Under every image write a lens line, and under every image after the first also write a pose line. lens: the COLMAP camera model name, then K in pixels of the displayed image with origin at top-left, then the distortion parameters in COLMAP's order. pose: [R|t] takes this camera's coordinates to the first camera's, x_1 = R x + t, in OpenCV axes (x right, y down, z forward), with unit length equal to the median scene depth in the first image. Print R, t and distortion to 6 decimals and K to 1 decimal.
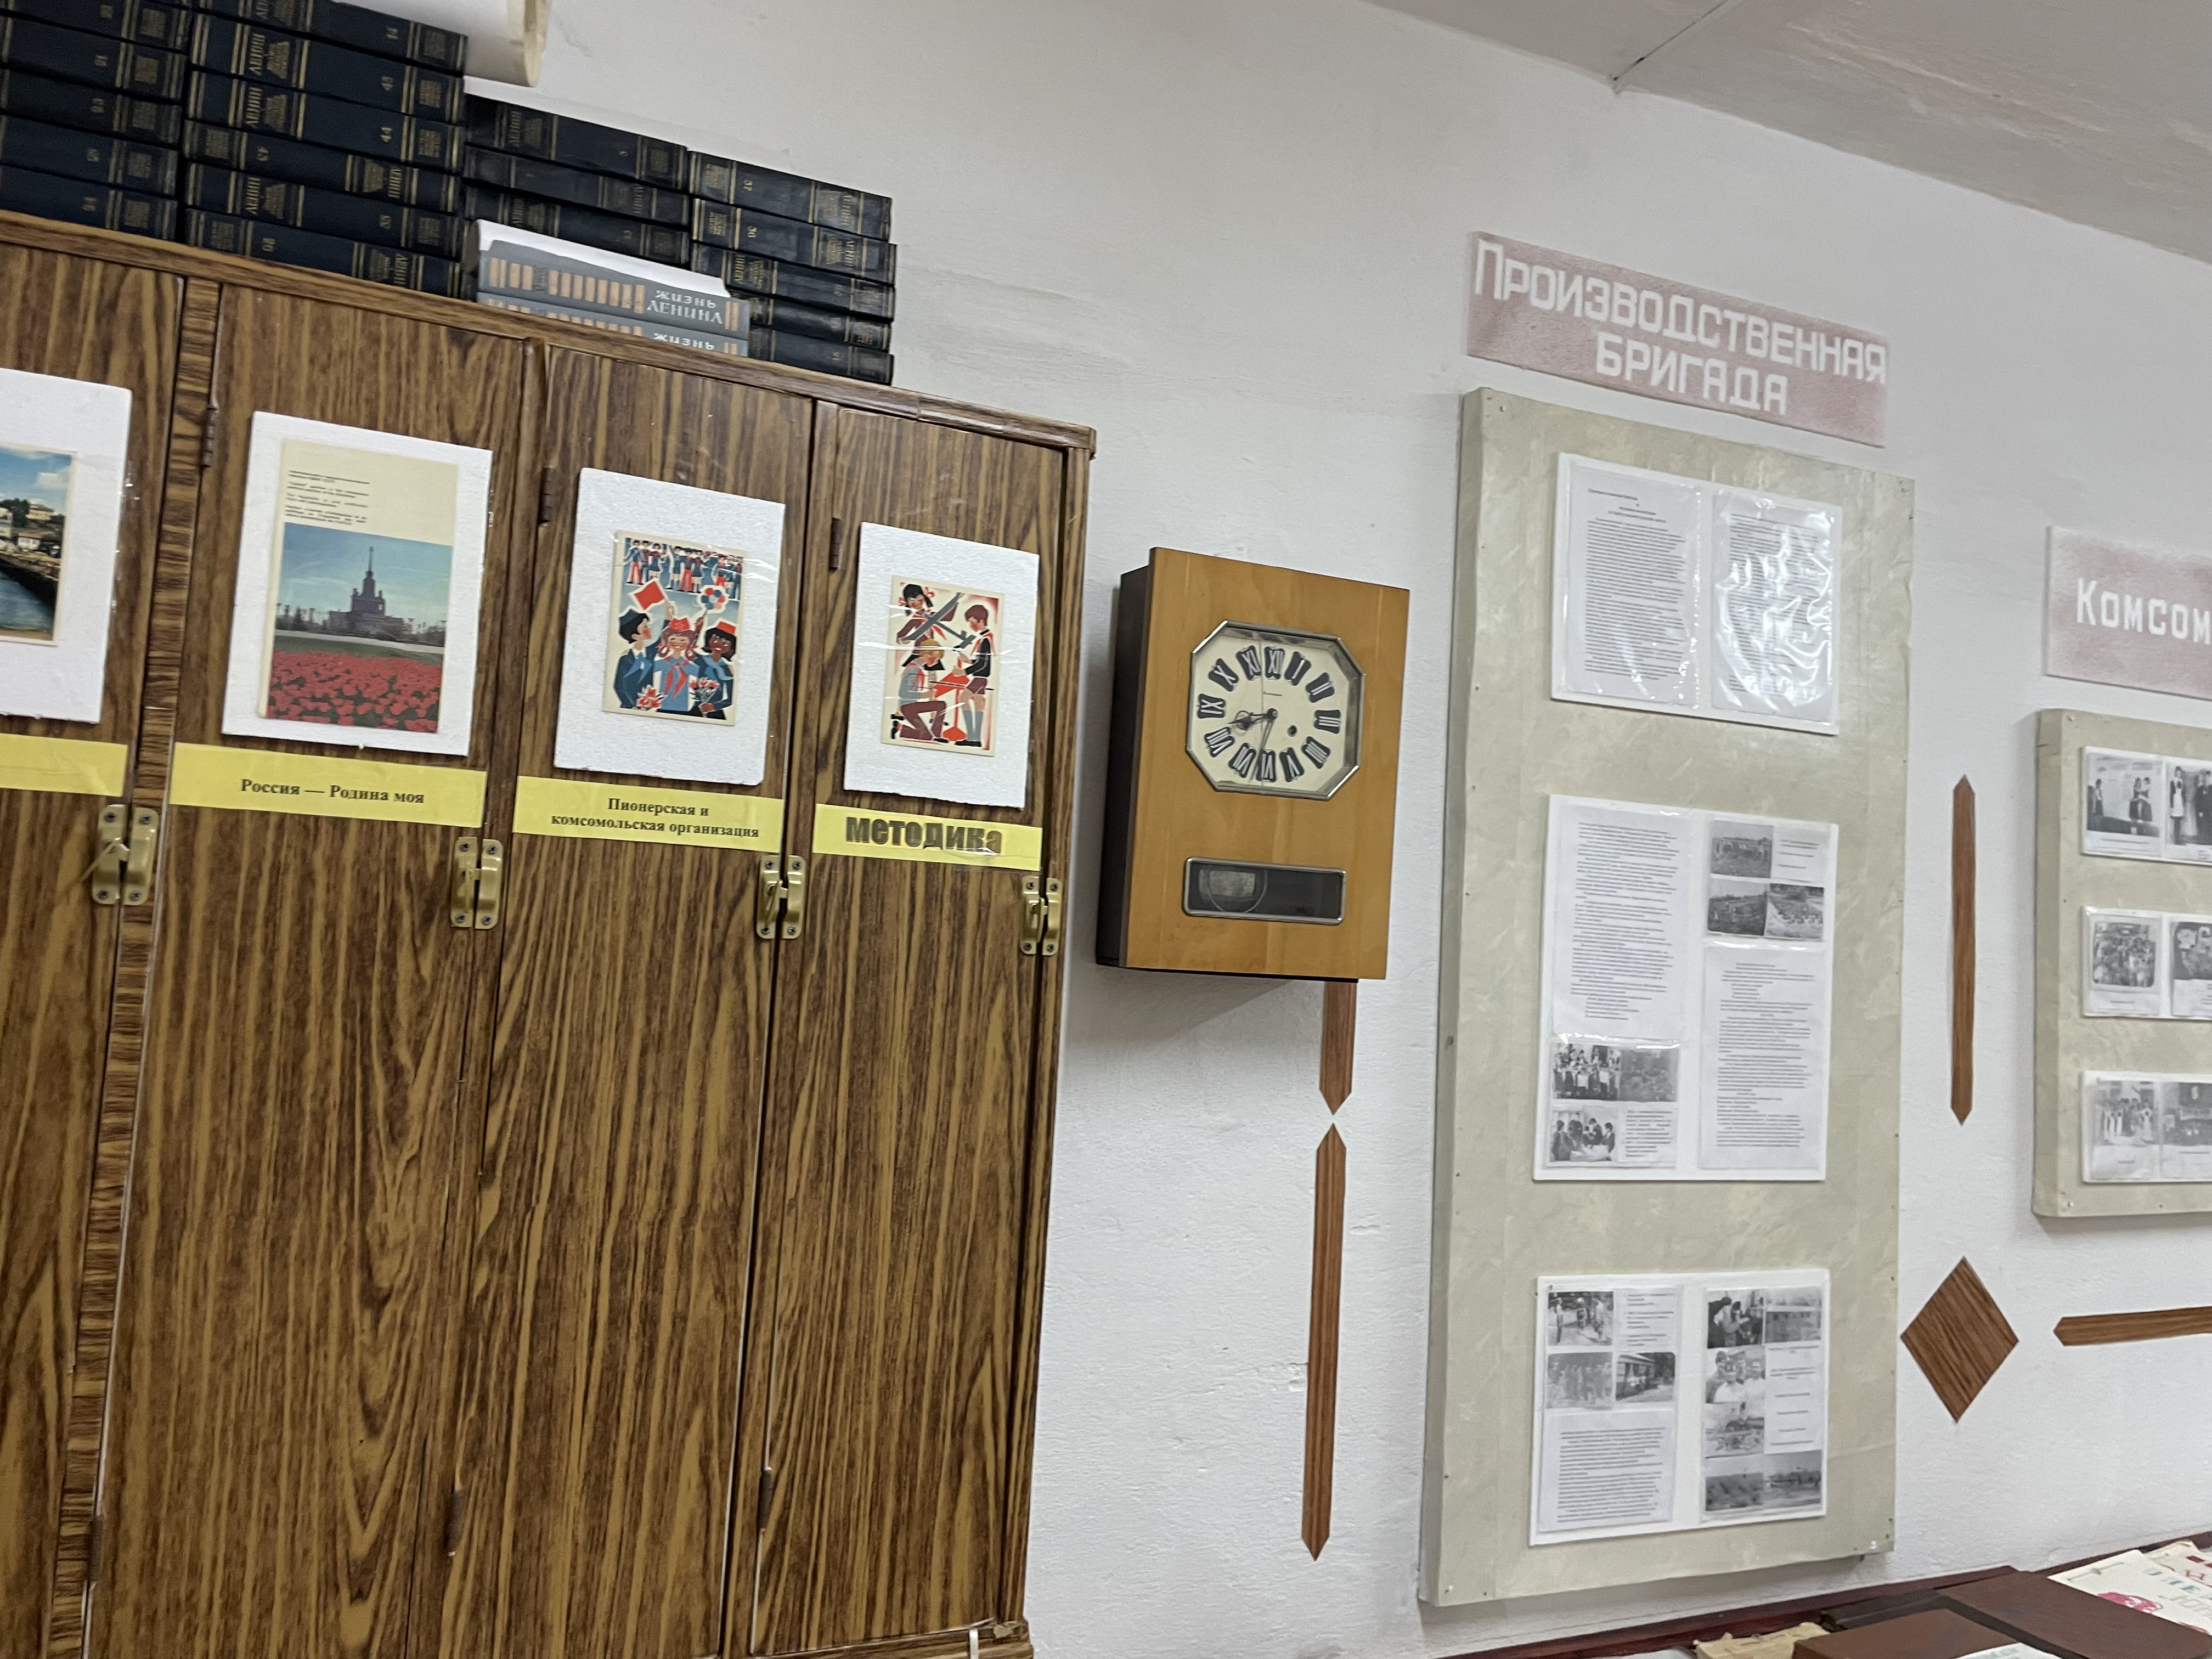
lens RADIAL K [[1642.5, 0, 1107.2], [0, 1642.5, 820.8], [0, 0, 1]] dist [0.083091, -0.107443]
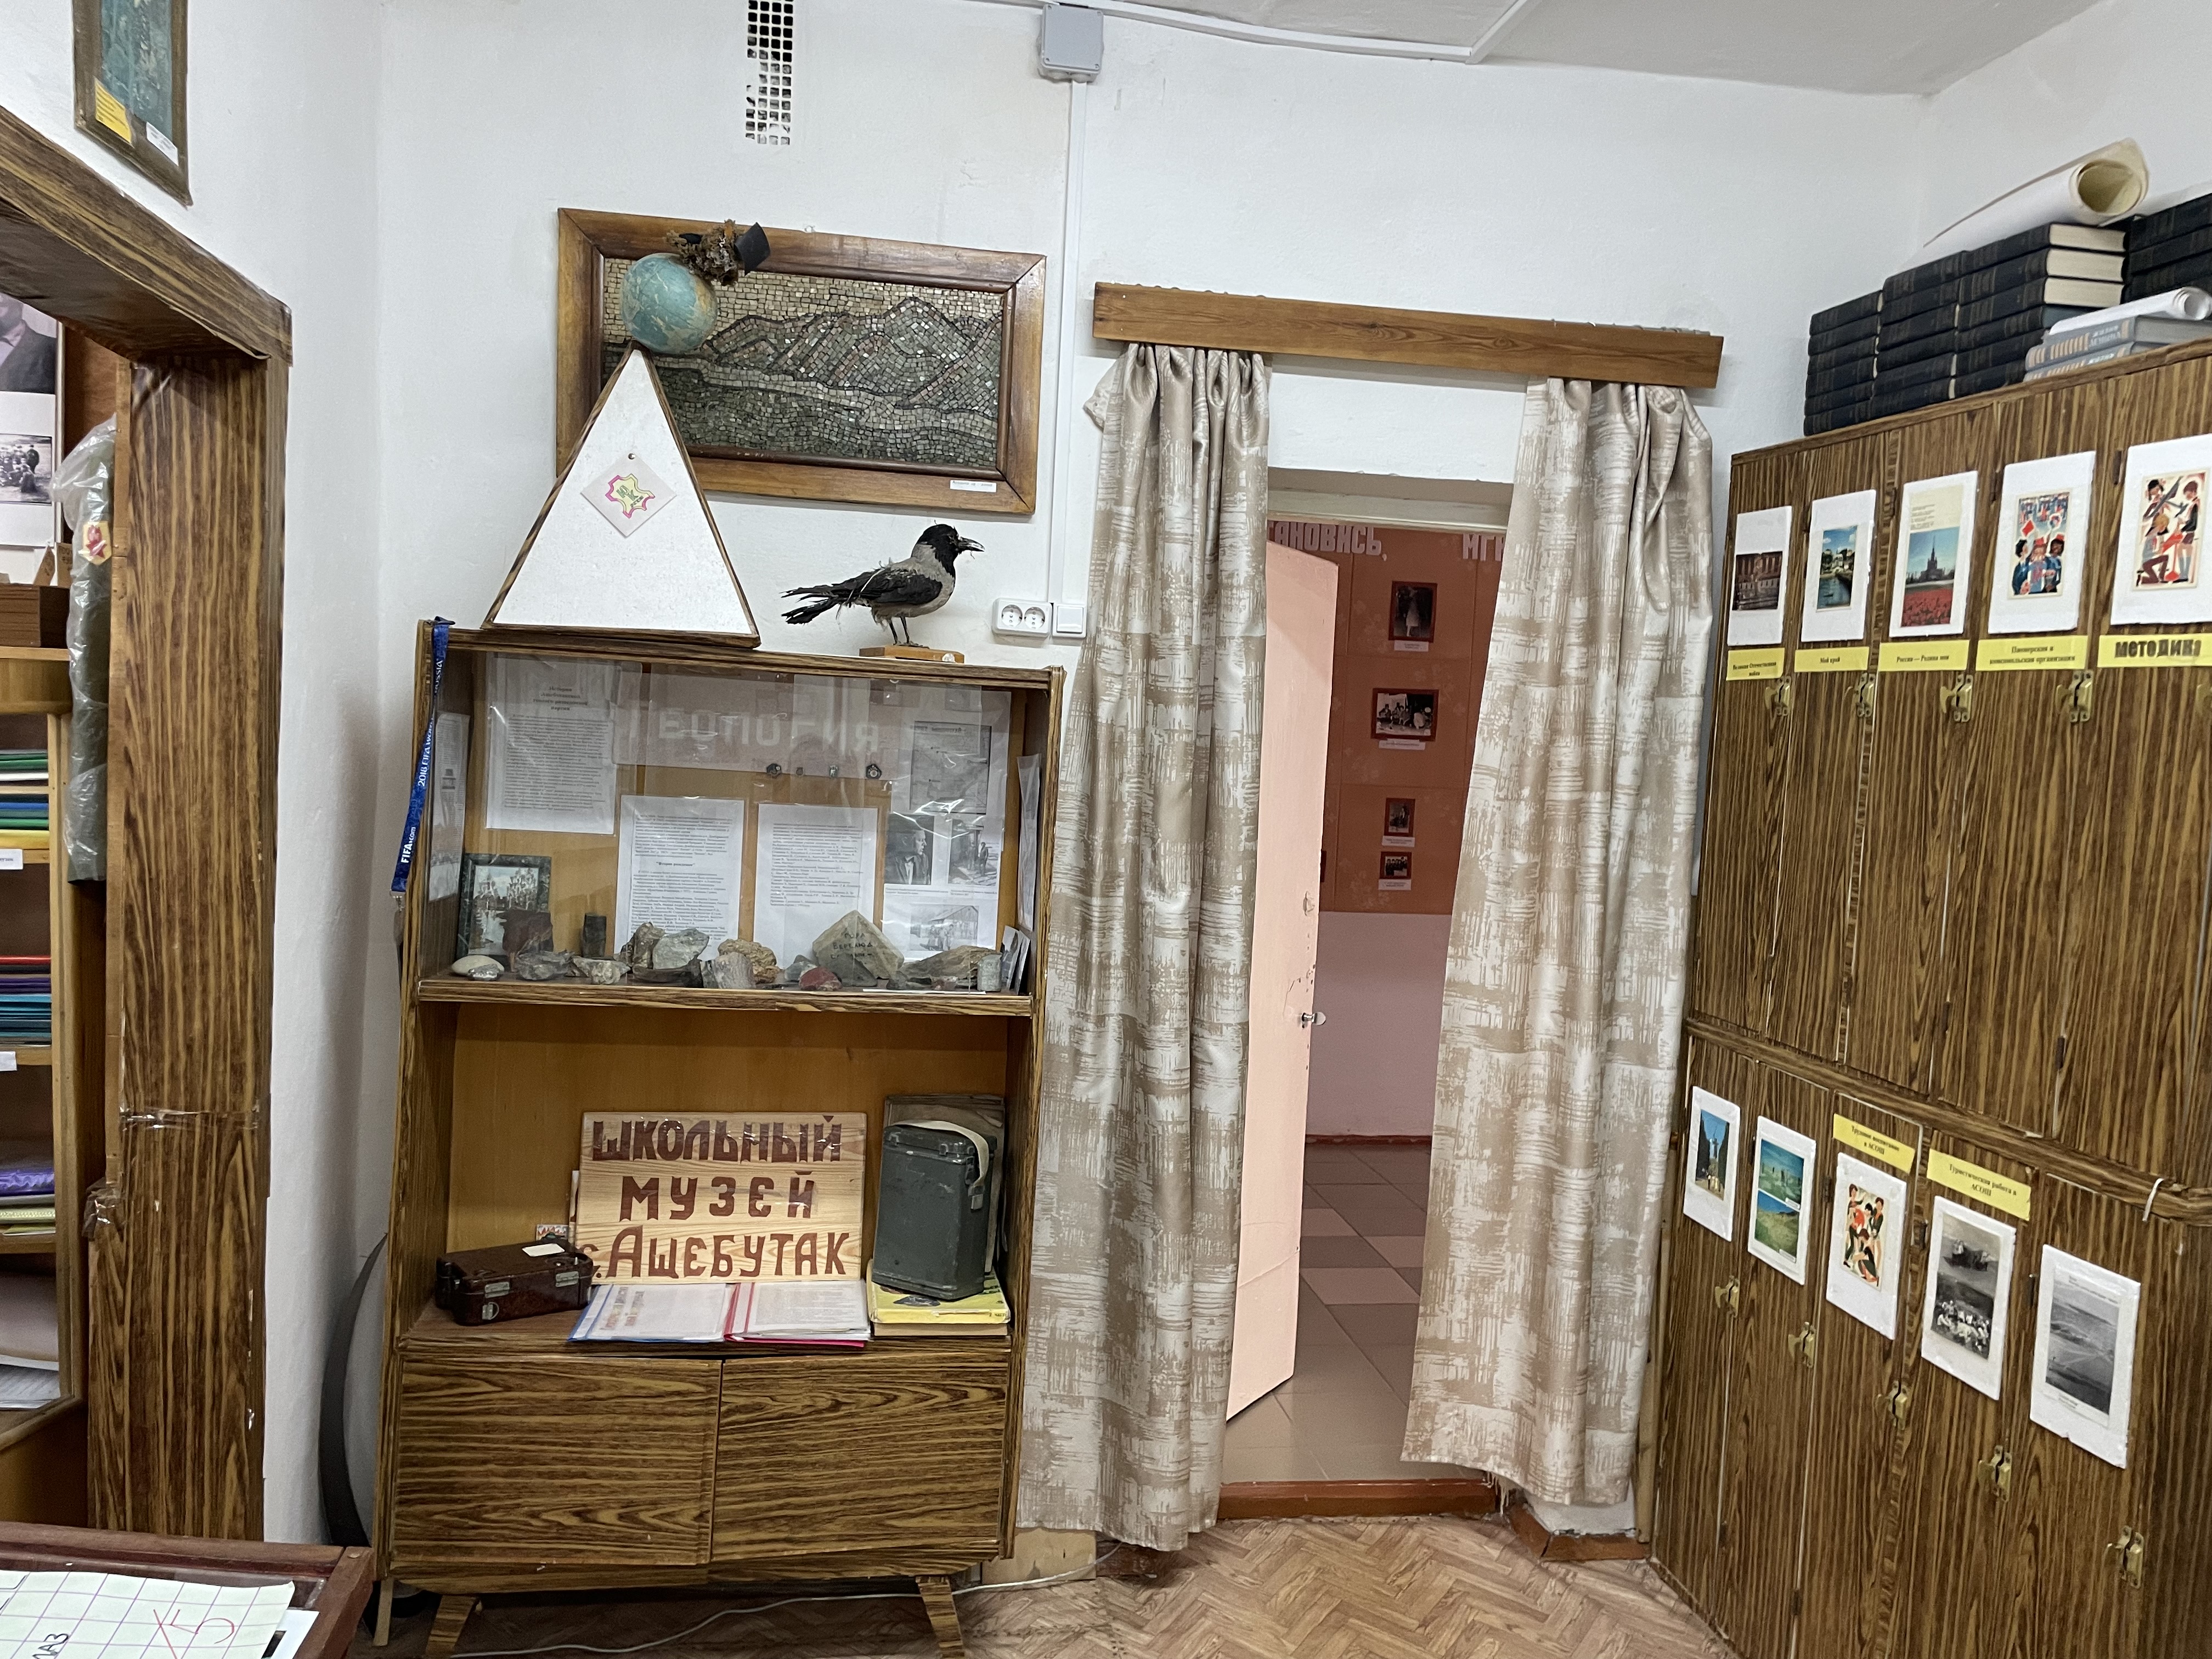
lens RADIAL K [[1642.5, 0, 1101.3], [0, 1642.5, 830.4], [0, 0, 1]] dist [0.083091, -0.107443]
pose [[-0.245838, 0.008188, -0.969276, 1.641937], [0.020798, 0.999779, 0.003171, 0.153966], [0.969088, -0.019380, -0.245954, 0.467661]]
